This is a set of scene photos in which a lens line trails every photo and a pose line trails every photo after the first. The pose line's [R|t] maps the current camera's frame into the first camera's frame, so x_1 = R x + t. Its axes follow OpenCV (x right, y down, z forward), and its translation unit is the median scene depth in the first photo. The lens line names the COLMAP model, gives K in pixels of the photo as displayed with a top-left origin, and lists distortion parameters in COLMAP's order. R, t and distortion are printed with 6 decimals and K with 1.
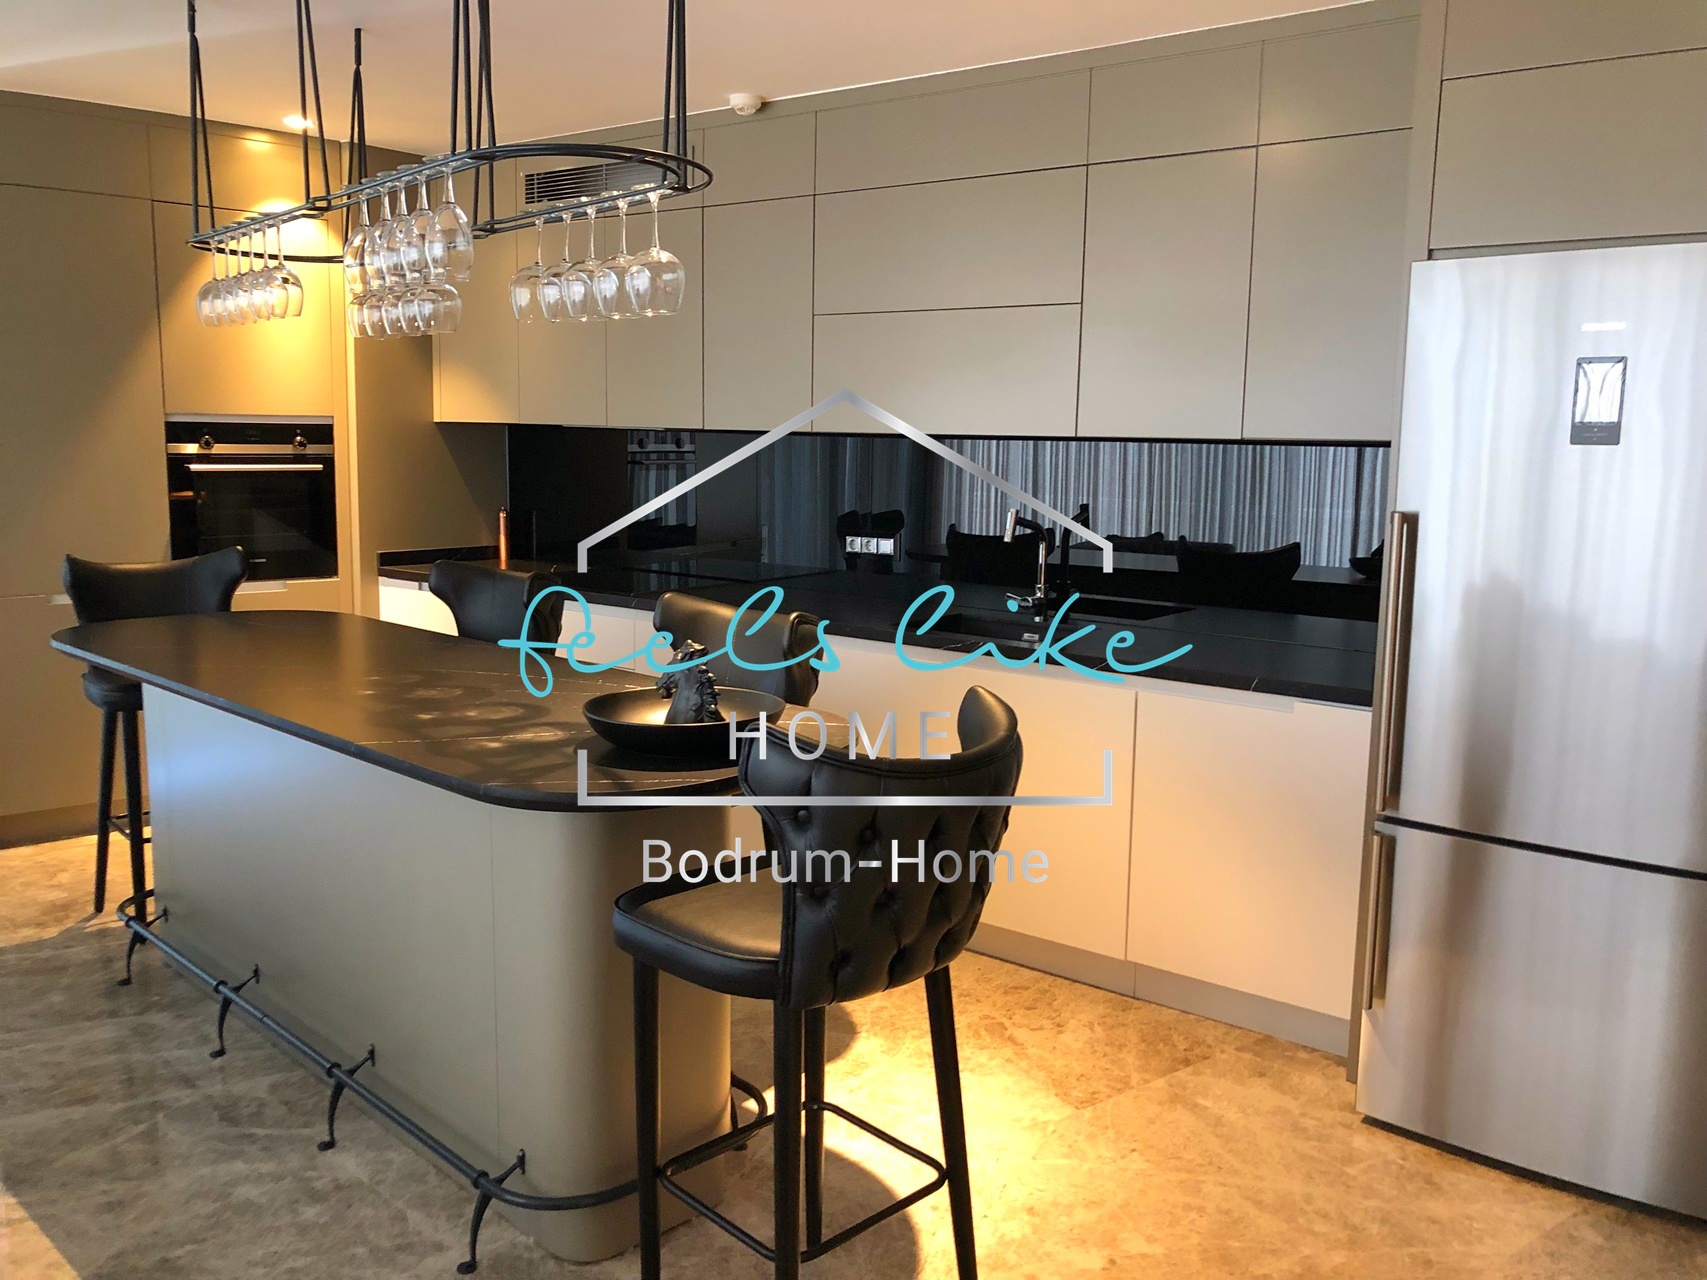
lens RADIAL K [[1397.4, 0, 849.7], [0, 1397.4, 636.8], [0, 0, 1]] dist [0.012926, -0.016737]
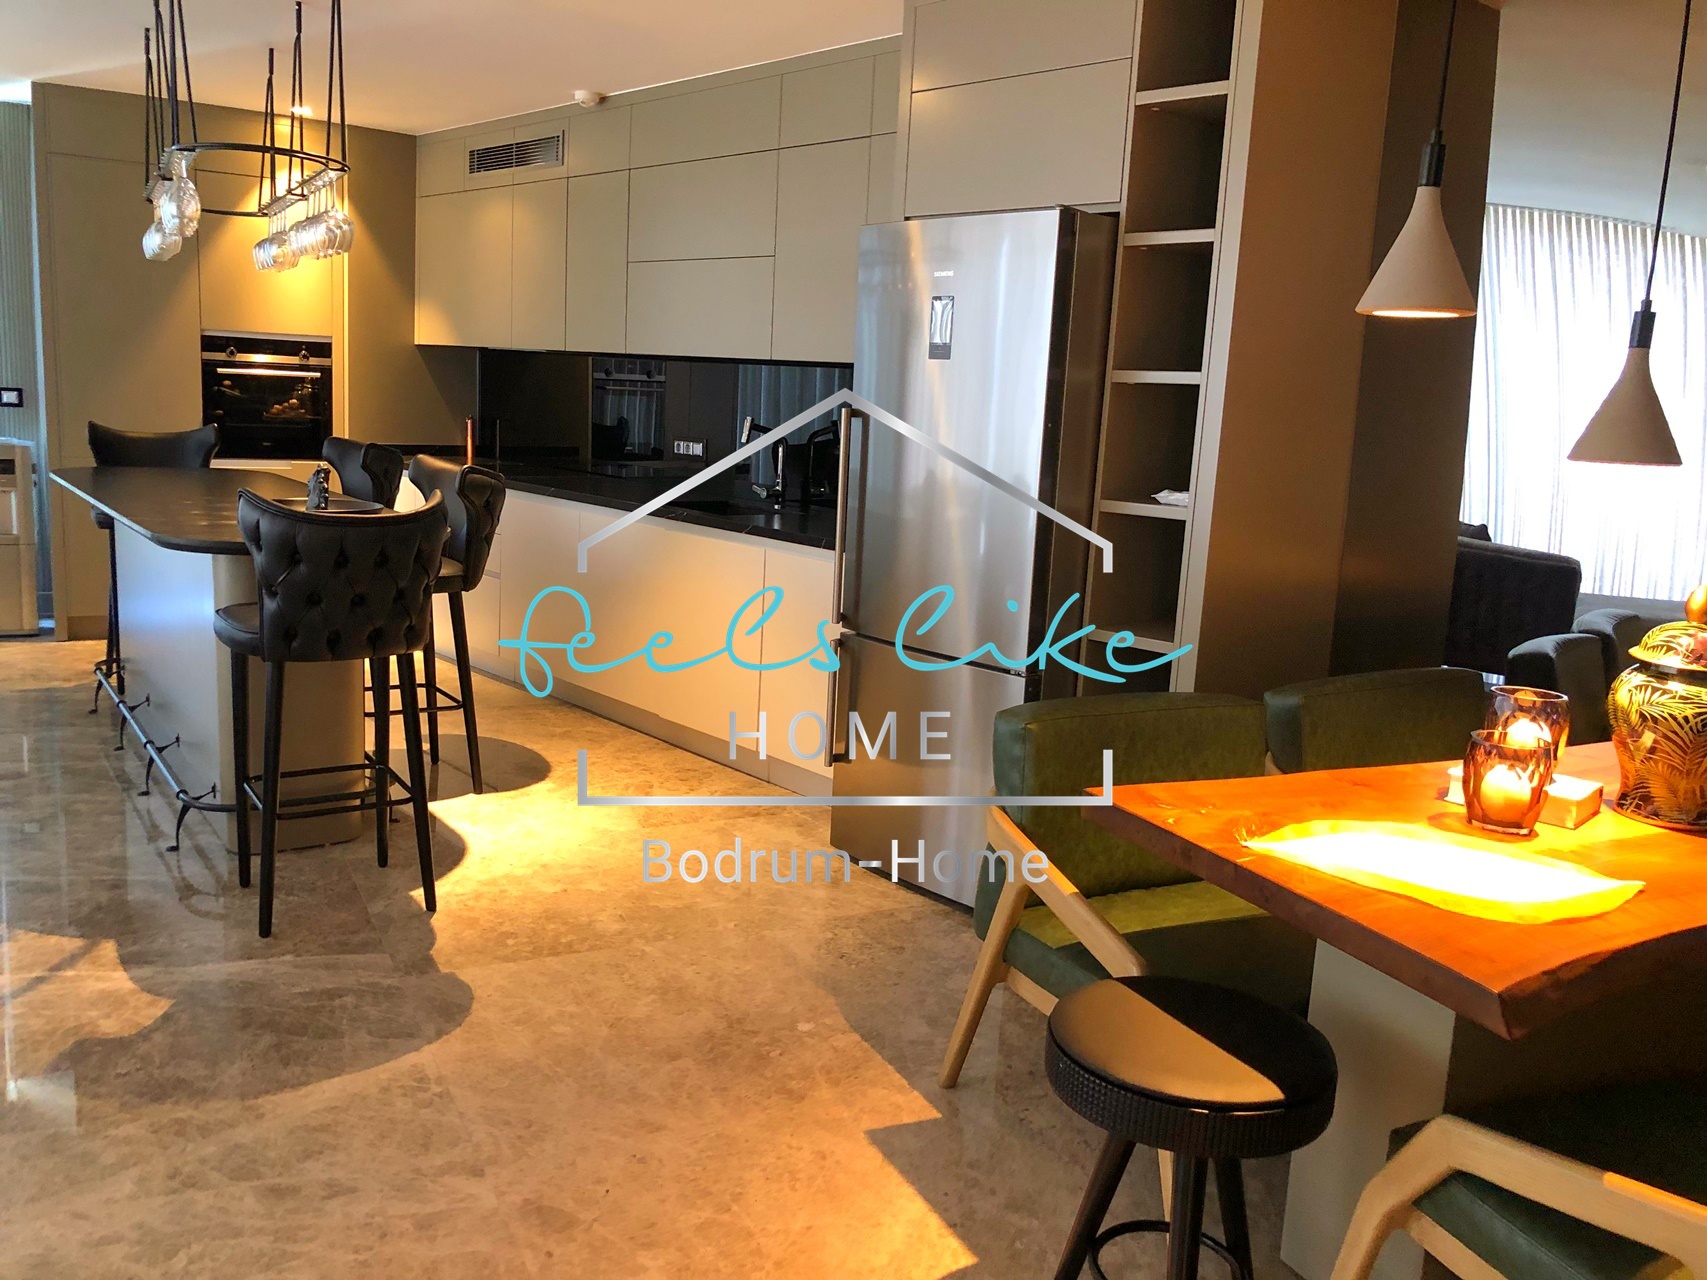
lens RADIAL K [[1397.4, 0, 861.1], [0, 1397.4, 651.8], [0, 0, 1]] dist [0.012926, -0.016737]
pose [[0.982602, 0.067982, -0.172832, 0.388110], [-0.062054, 0.997292, 0.039477, 0.057359], [0.175048, -0.028065, 0.984160, -0.221272]]
